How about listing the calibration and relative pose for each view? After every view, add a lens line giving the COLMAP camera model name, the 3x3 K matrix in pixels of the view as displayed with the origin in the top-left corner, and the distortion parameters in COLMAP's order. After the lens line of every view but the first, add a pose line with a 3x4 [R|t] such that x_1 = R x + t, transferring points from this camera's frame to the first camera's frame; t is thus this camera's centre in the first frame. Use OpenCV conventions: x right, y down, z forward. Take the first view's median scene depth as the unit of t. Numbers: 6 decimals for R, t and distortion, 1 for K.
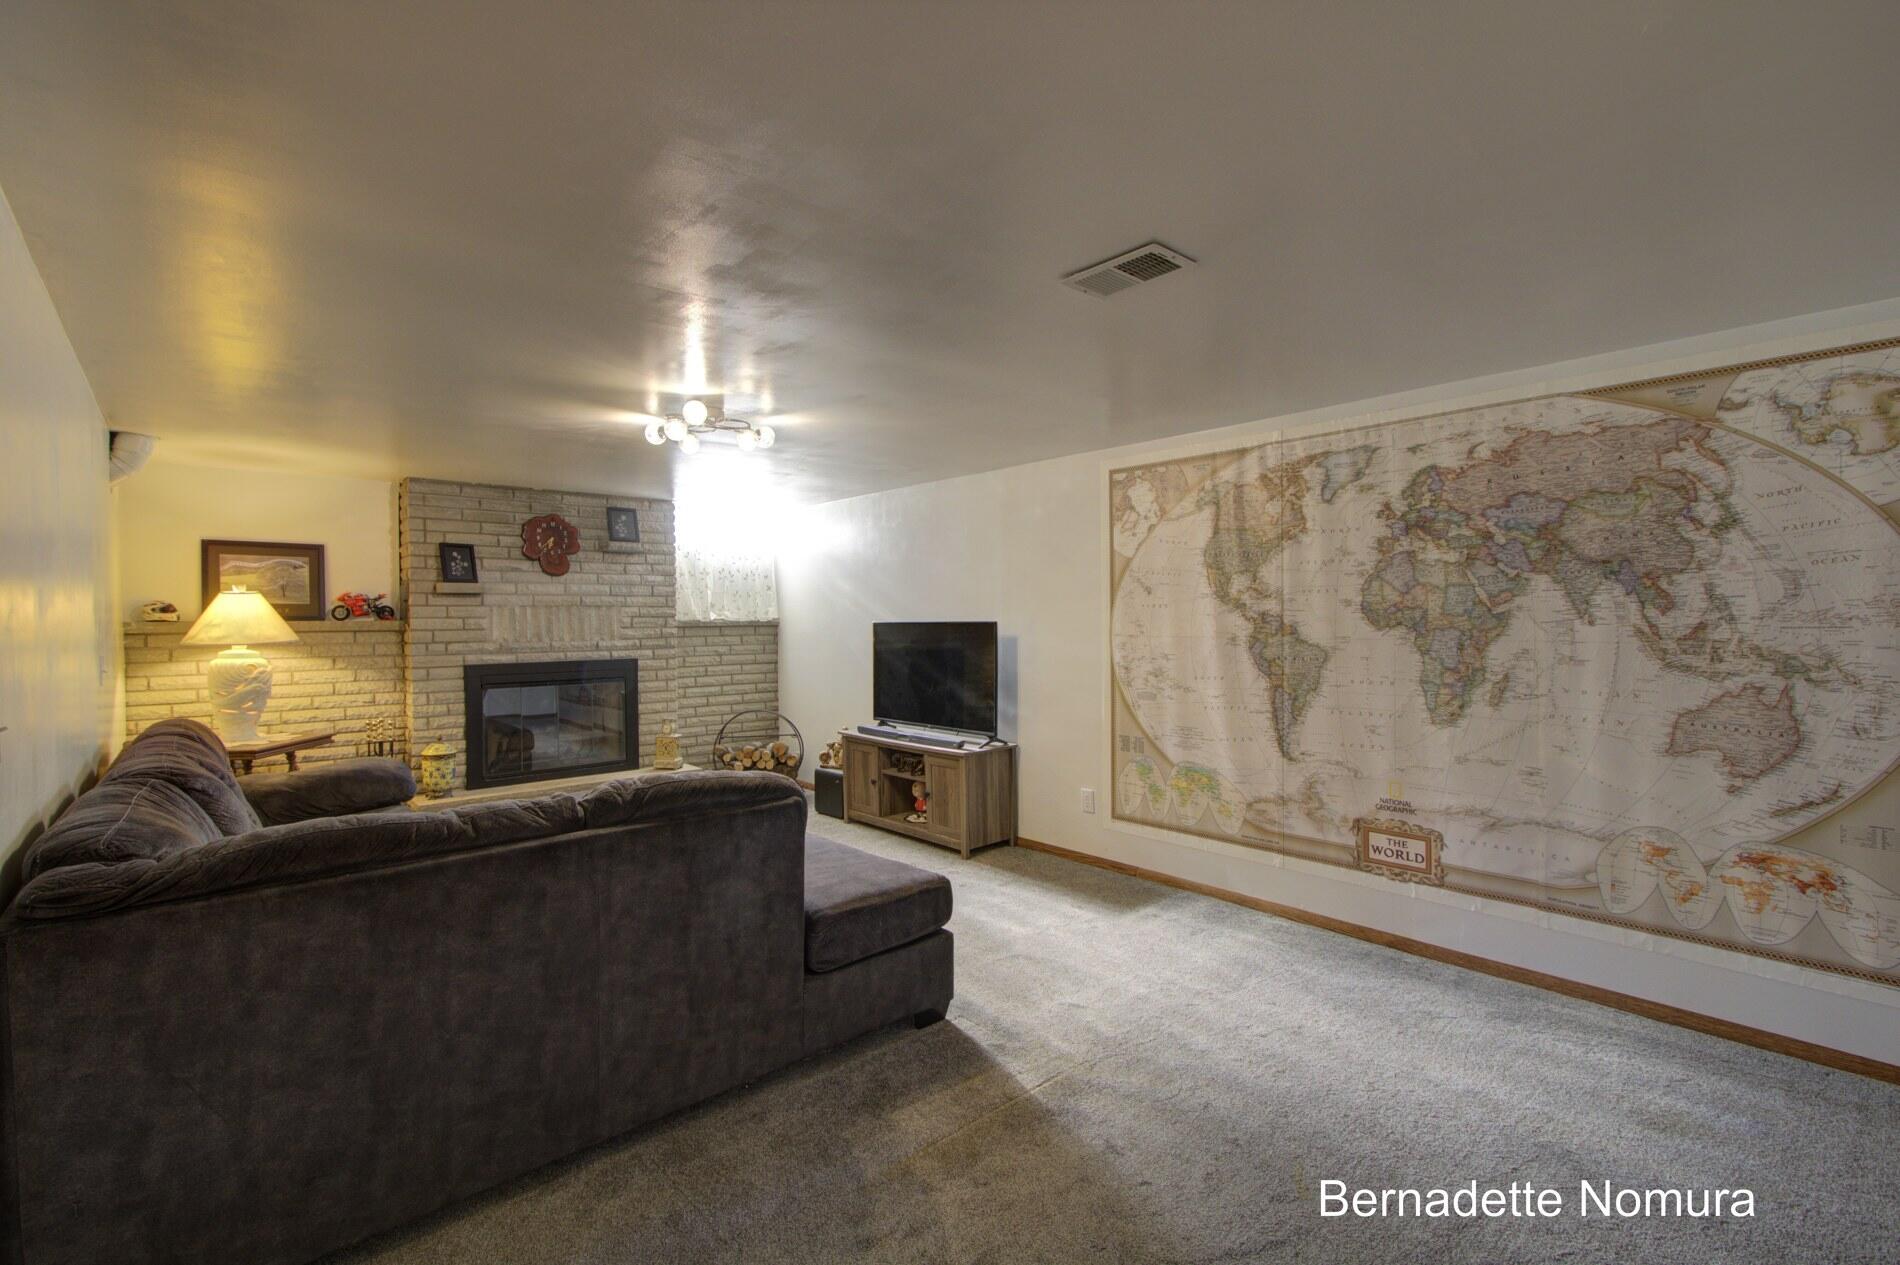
lens RADIAL K [[859.4, 0, 929.0], [0, 859.4, 626.8], [0, 0, 1]] dist [0.002511, 0.002331]
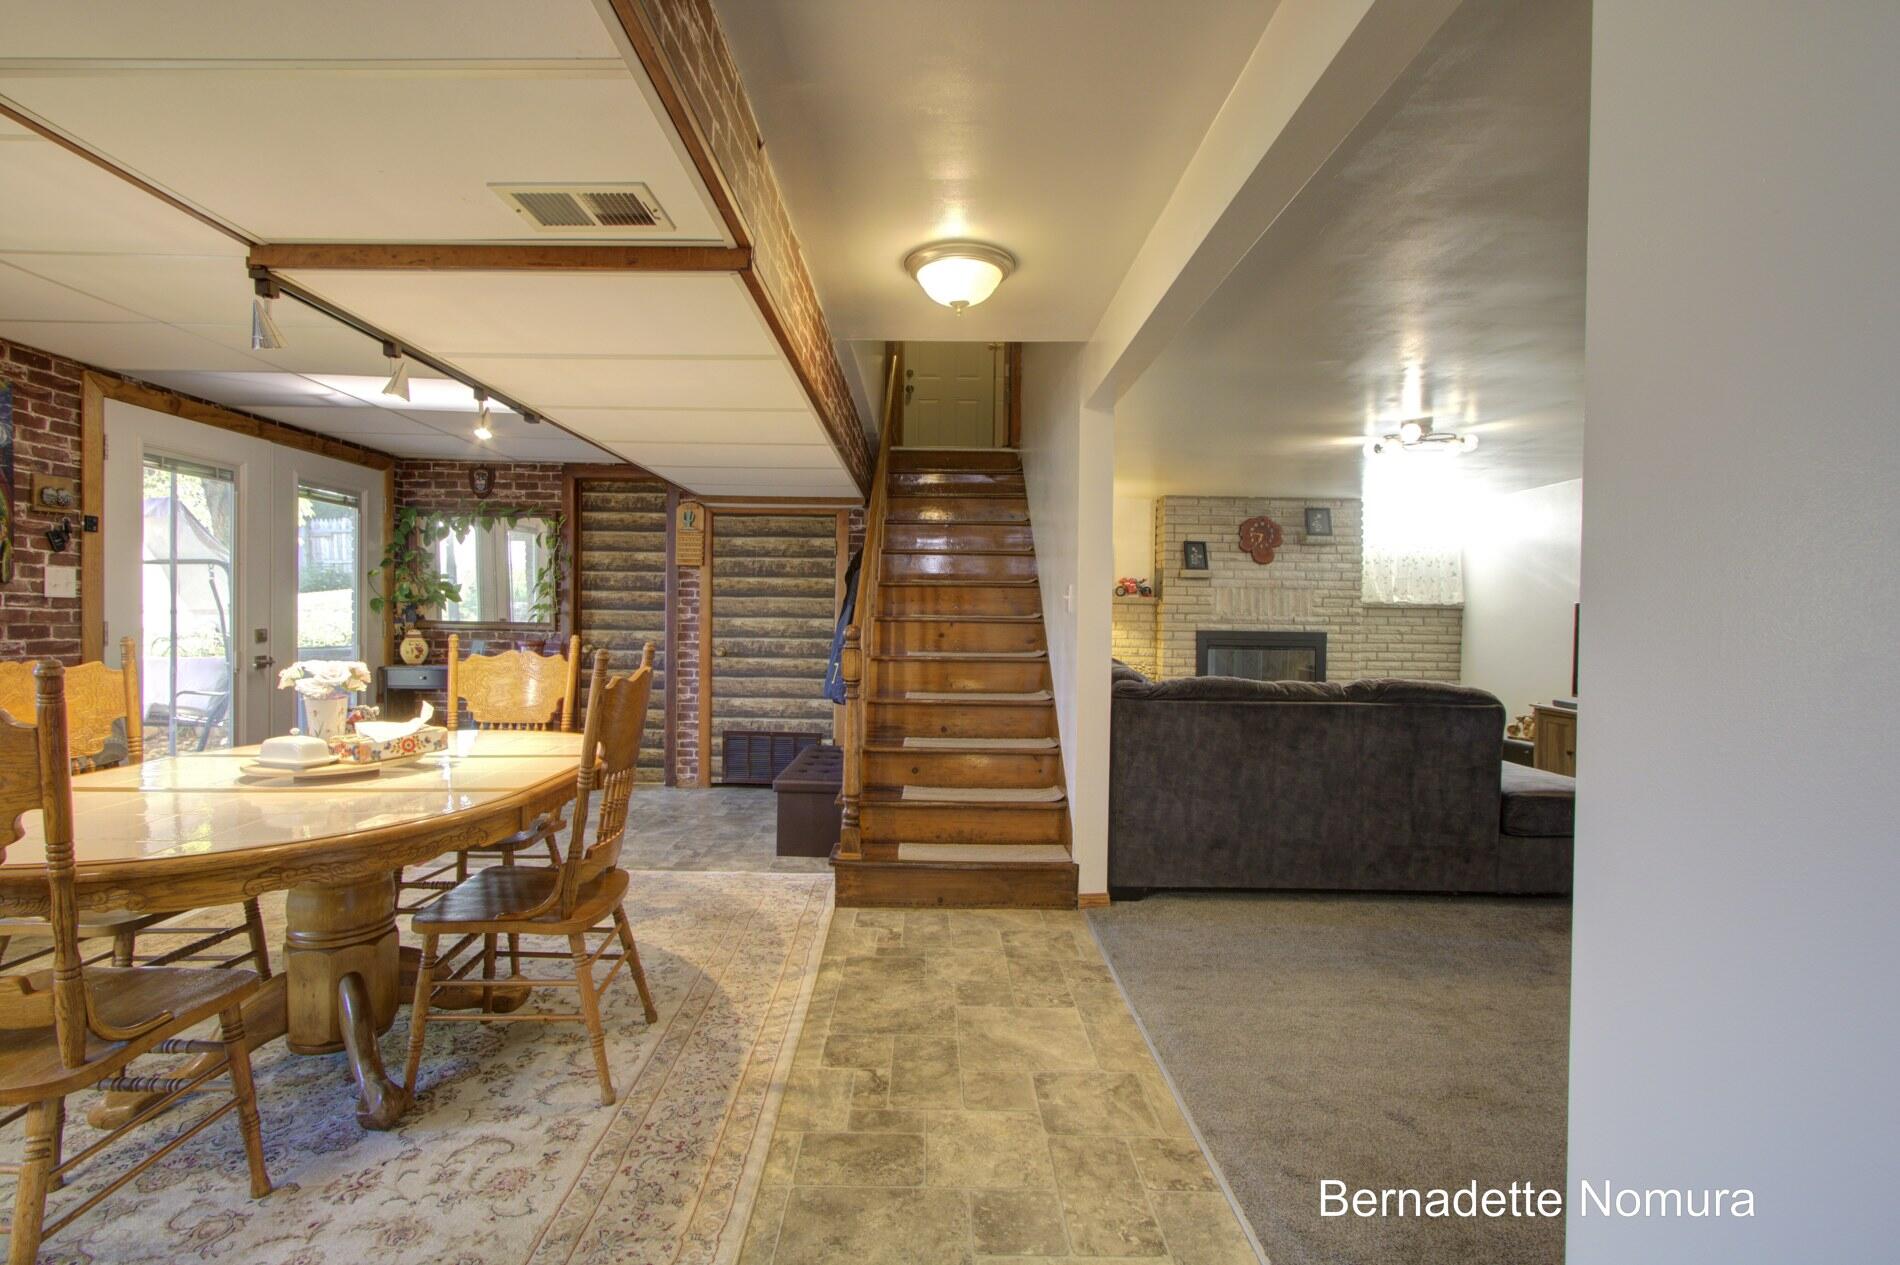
lens RADIAL K [[859.4, 0, 916.1], [0, 859.4, 626.0], [0, 0, 1]] dist [0.002511, 0.002331]
pose [[0.749381, 0.026610, -0.661604, 0.028109], [-0.027742, 0.999577, 0.008781, 0.037148], [0.661558, 0.011774, 0.749802, -0.311484]]
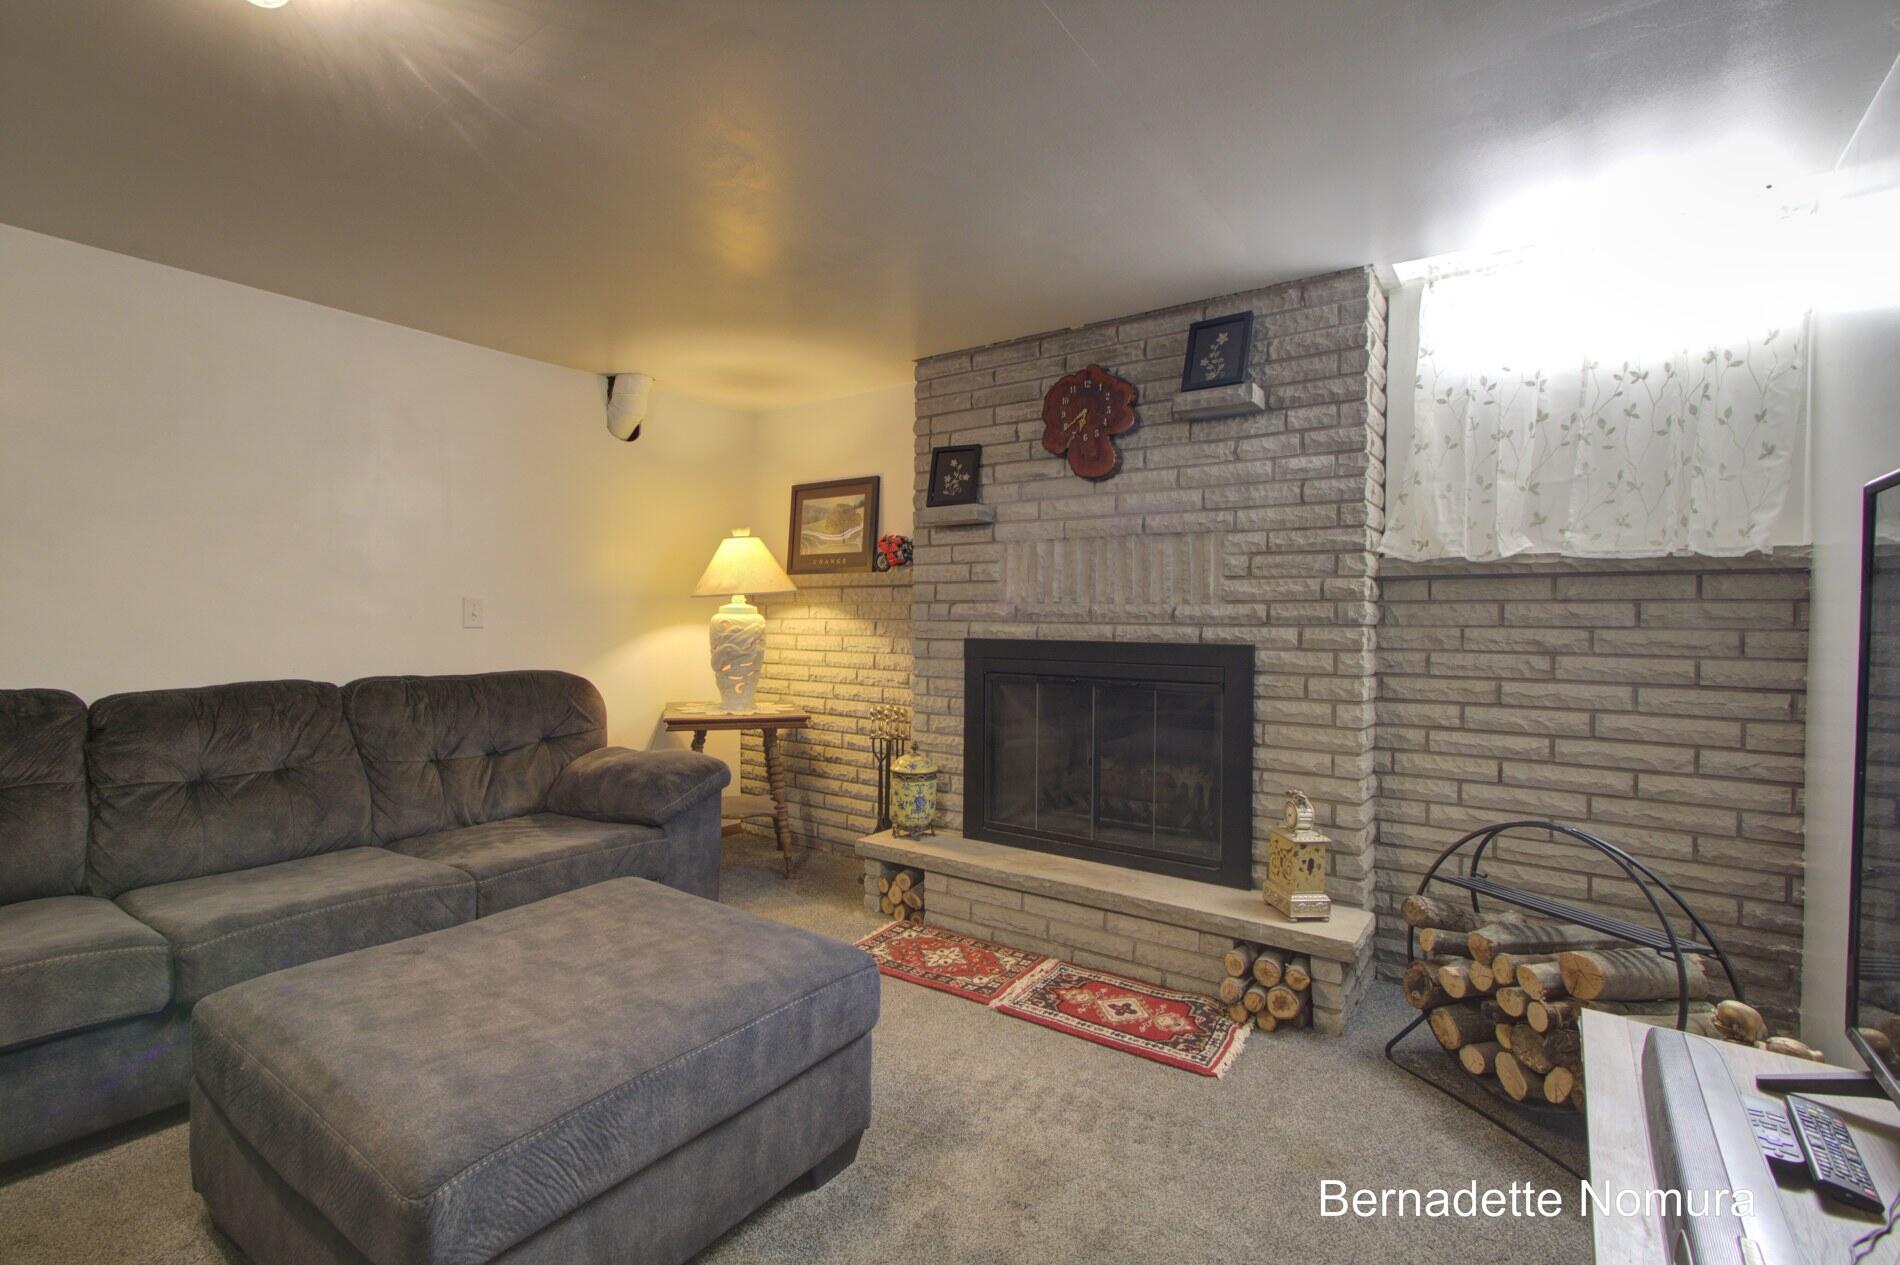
lens RADIAL K [[859.4, 0, 947.8], [0, 859.4, 617.7], [0, 0, 1]] dist [0.002511, 0.002331]
pose [[0.222971, 0.012085, -0.974750, 0.069185], [-0.019201, 0.999784, 0.008003, 0.024312], [0.974636, 0.016932, 0.223155, 0.827520]]
